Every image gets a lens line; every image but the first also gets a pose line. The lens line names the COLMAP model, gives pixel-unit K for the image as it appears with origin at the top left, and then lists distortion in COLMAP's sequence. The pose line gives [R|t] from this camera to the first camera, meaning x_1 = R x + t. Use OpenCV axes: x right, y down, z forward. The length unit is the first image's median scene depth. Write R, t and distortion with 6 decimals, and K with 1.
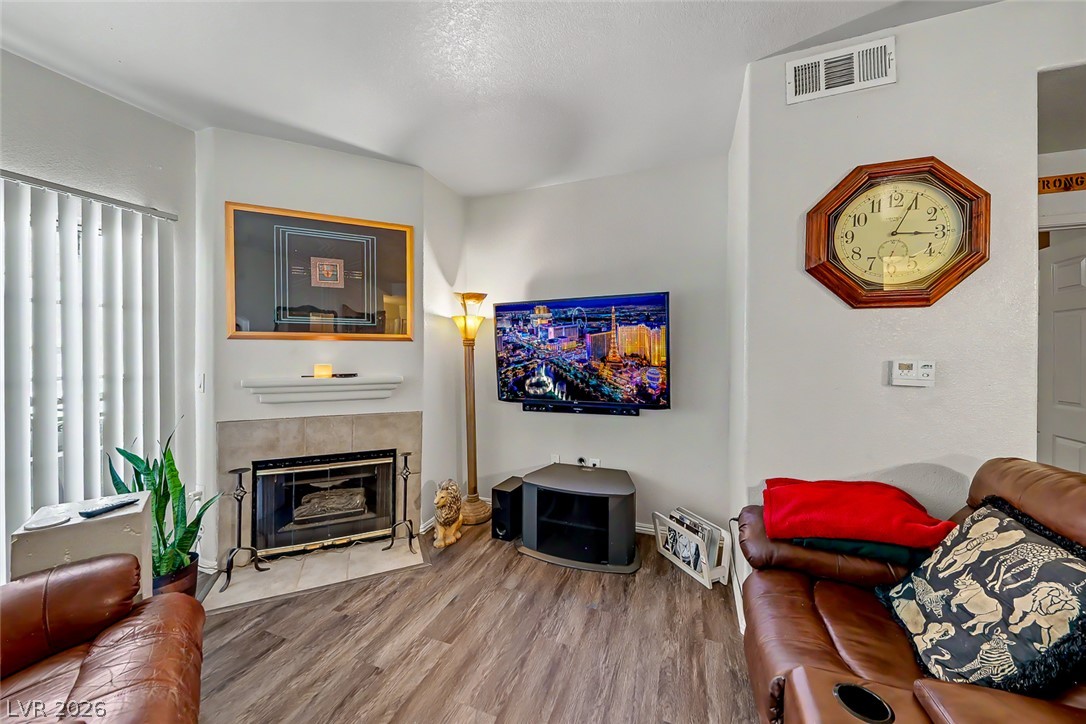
lens RADIAL K [[385.2, 0, 542.2], [0, 385.2, 355.7], [0, 0, 1]] dist [0.019424, -0.008553]
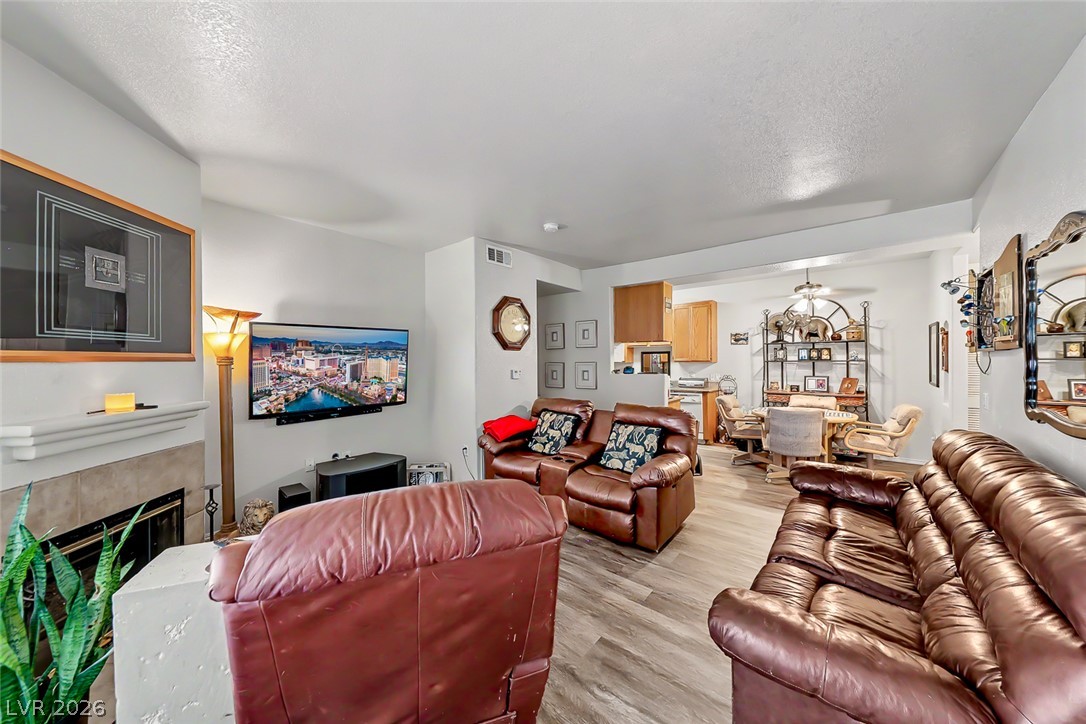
lens RADIAL K [[373.8, 0, 537.9], [0, 373.8, 360.3], [0, 0, 1]] dist [0.017843, -0.008126]
pose [[0.323508, -0.003832, 0.946218, -1.004404], [0.012539, 0.999921, -0.000238, -0.033163], [-0.946142, 0.011942, 0.323531, -0.013510]]
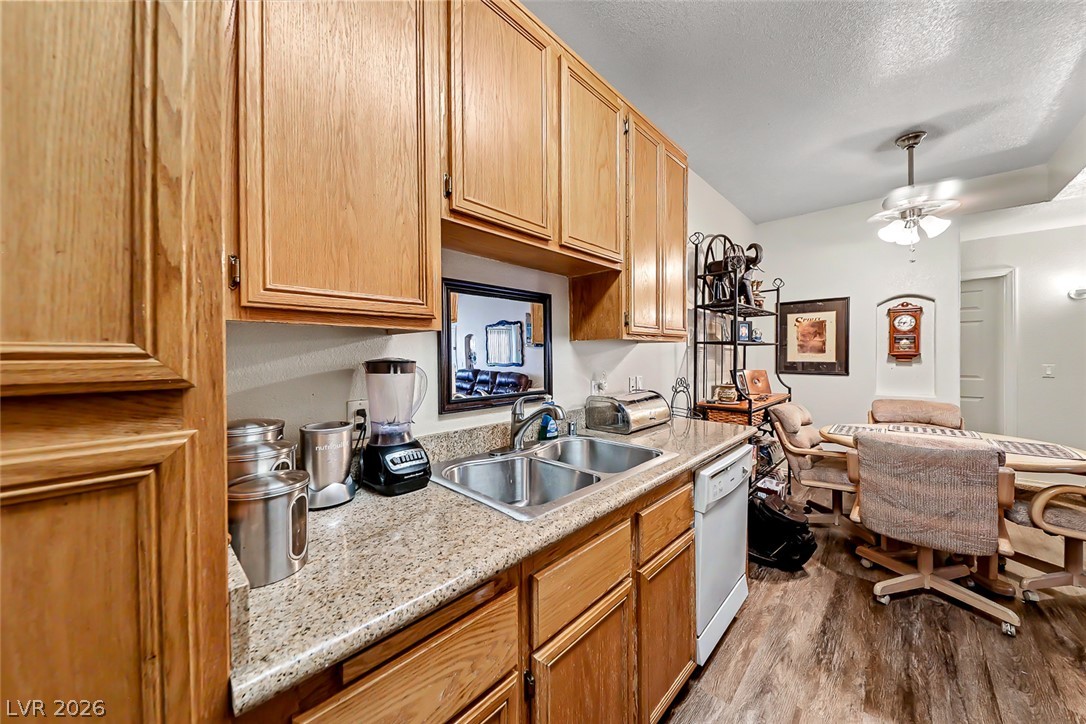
lens RADIAL K [[373.8, 0, 537.9], [0, 373.8, 360.3], [0, 0, 1]] dist [0.017843, -0.008126]
pose [[-0.922892, 0.001405, 0.385056, 1.758988], [0.009074, 0.999795, 0.018100, 0.017888], [-0.384951, 0.020198, -0.922716, 0.612003]]
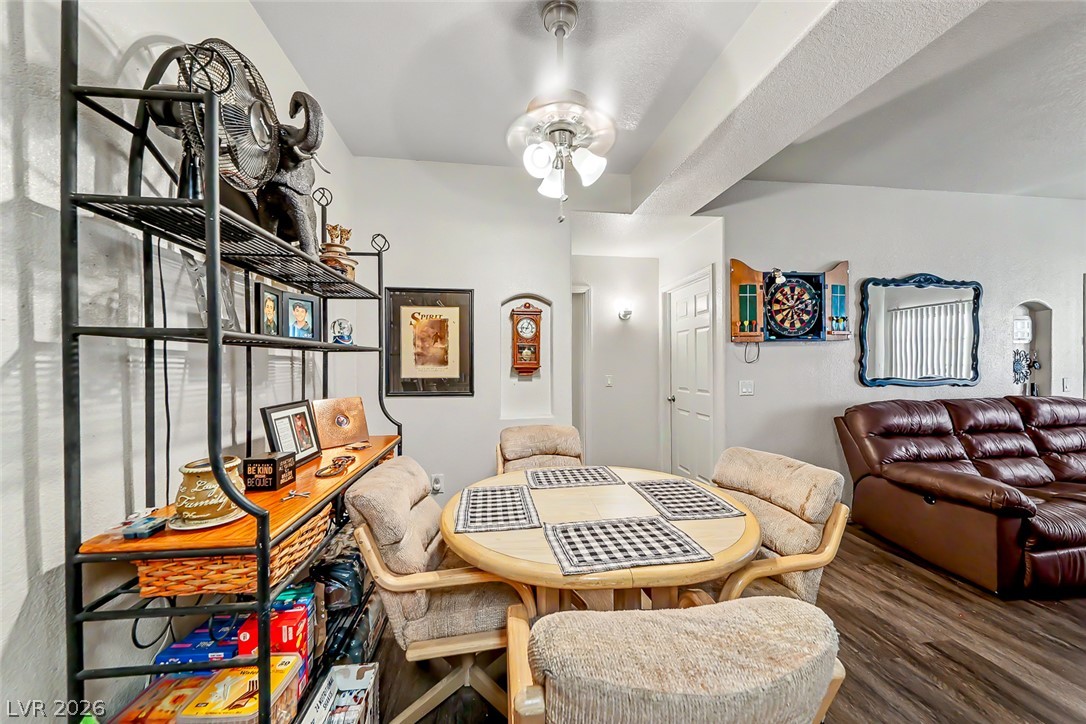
lens RADIAL K [[375.0, 0, 537.0], [0, 375.0, 366.1], [0, 0, 1]] dist [0.001475, 0.000053]
pose [[-0.881296, 0.008348, -0.472491, 1.558398], [0.003485, 0.999932, 0.011166, 0.017753], [0.472552, 0.008194, -0.881265, -0.162299]]
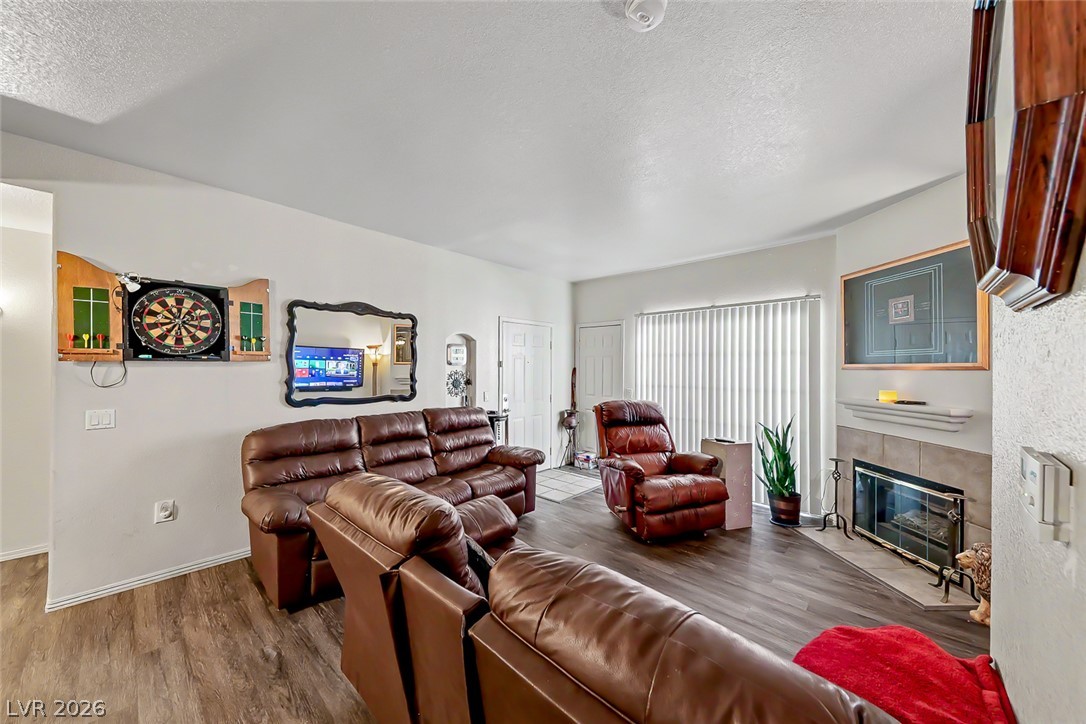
lens RADIAL K [[378.3, 0, 537.6], [0, 378.3, 365.2], [0, 0, 1]] dist [0.019269, -0.007266]
pose [[-0.375163, -0.008040, -0.926924, 0.900185], [-0.010606, 0.999934, -0.004380, -0.038173], [0.926898, 0.008188, -0.375223, 0.457907]]
